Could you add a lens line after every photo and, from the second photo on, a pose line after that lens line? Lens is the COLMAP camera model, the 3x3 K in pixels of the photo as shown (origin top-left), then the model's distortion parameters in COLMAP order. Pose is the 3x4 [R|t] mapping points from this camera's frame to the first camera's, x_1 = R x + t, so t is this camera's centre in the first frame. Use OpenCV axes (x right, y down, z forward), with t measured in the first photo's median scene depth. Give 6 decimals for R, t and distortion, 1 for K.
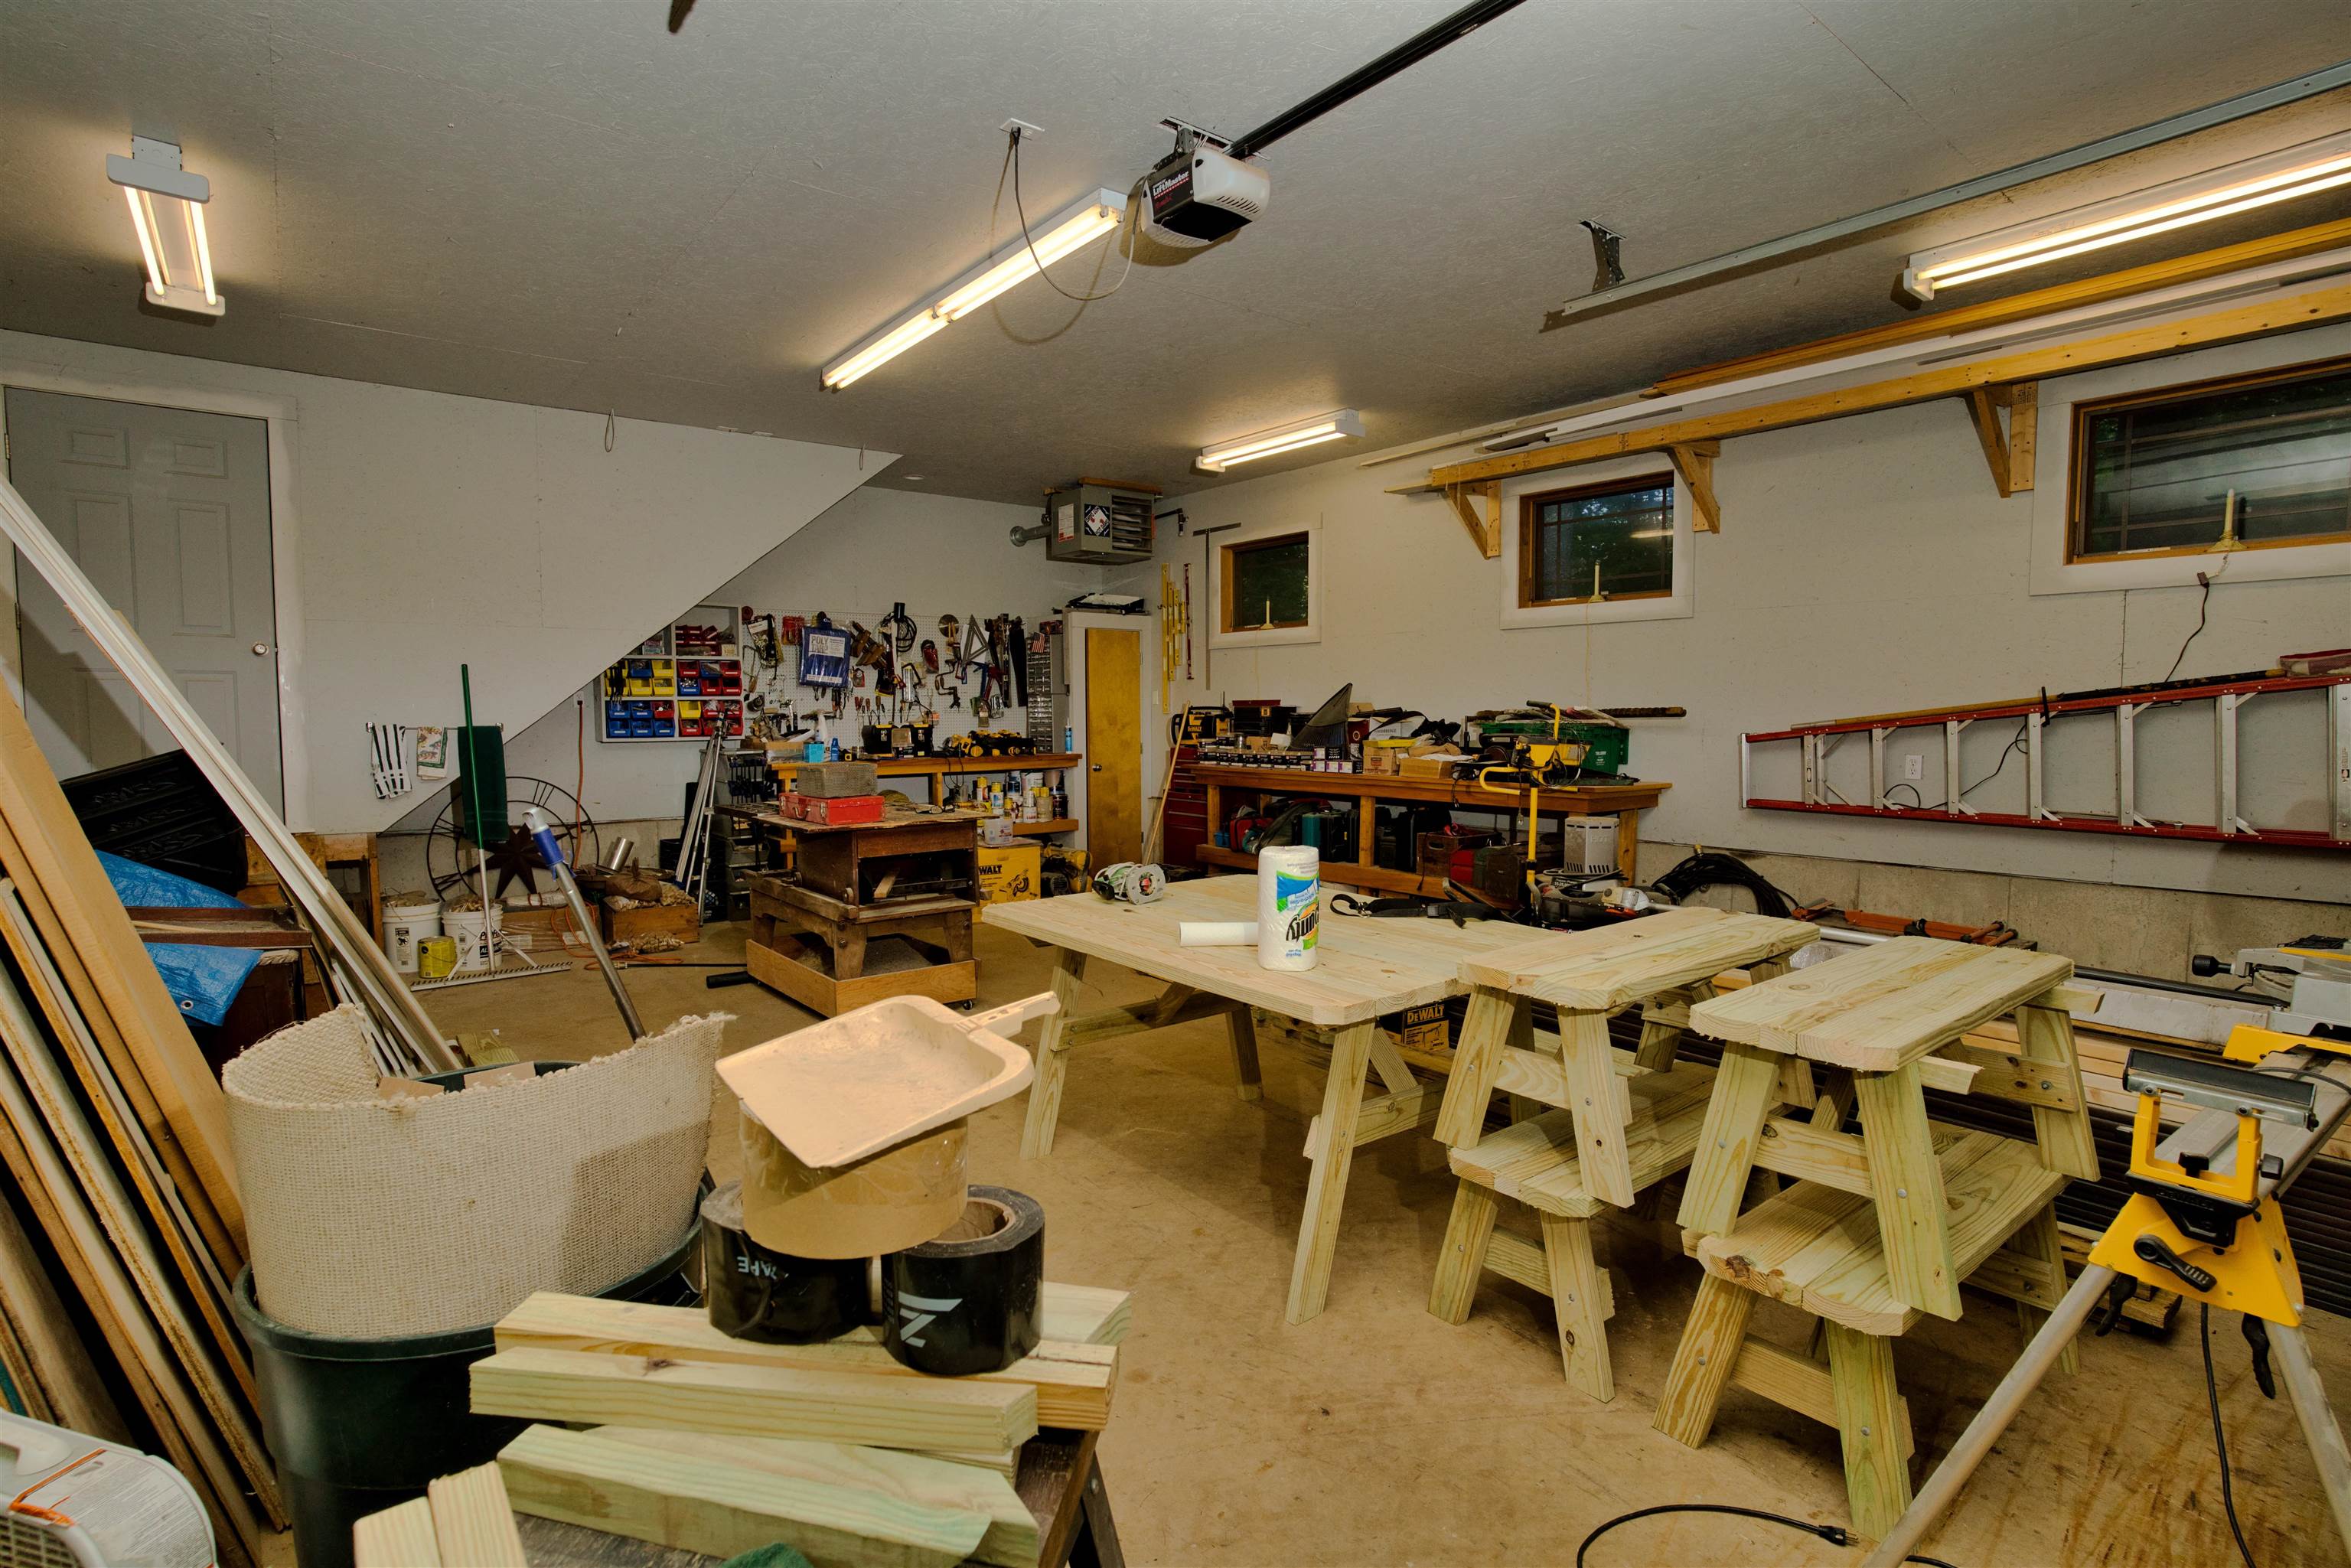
lens RADIAL K [[1146.6, 0, 1178.4], [0, 1146.6, 809.0], [0, 0, 1]] dist [-0.073955, 0.036819]
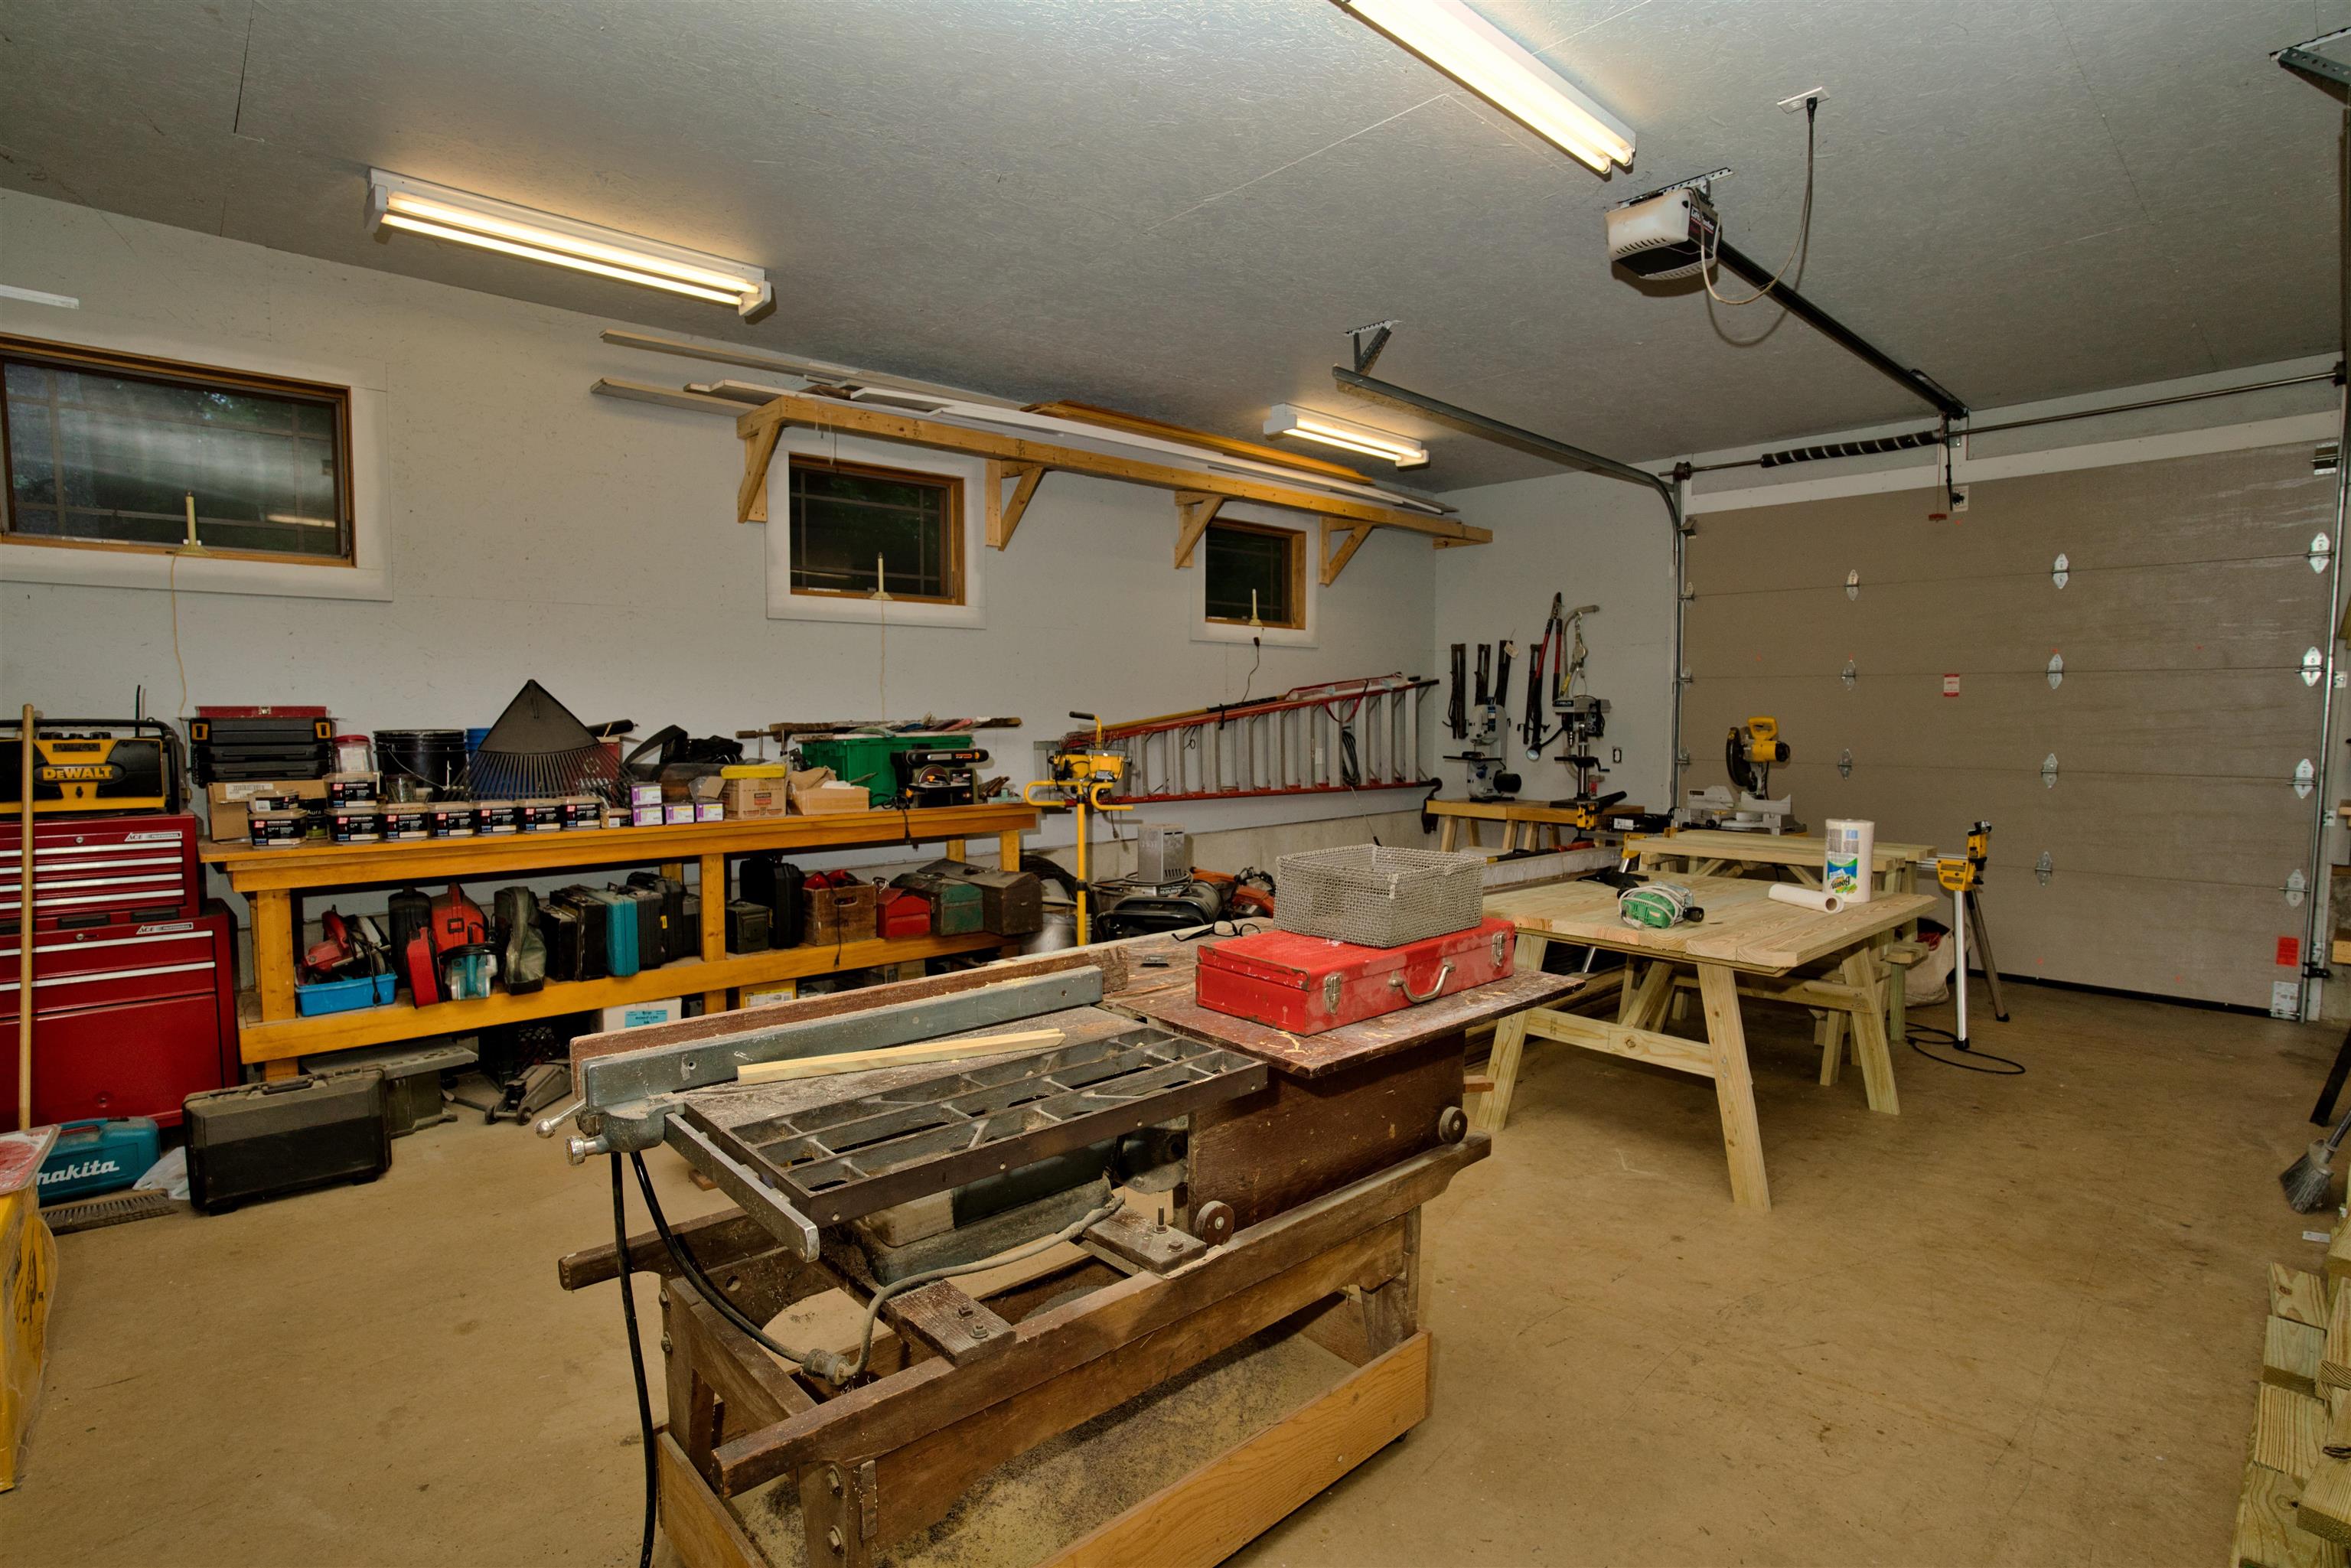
lens RADIAL K [[1146.6, 0, 1178.4], [0, 1146.6, 809.0], [0, 0, 1]] dist [-0.073955, 0.036819]
pose [[-0.061936, -0.083481, 0.994583, -0.607926], [0.084193, 0.992507, 0.088549, -0.087111], [-0.994523, 0.089221, -0.054444, 0.916035]]
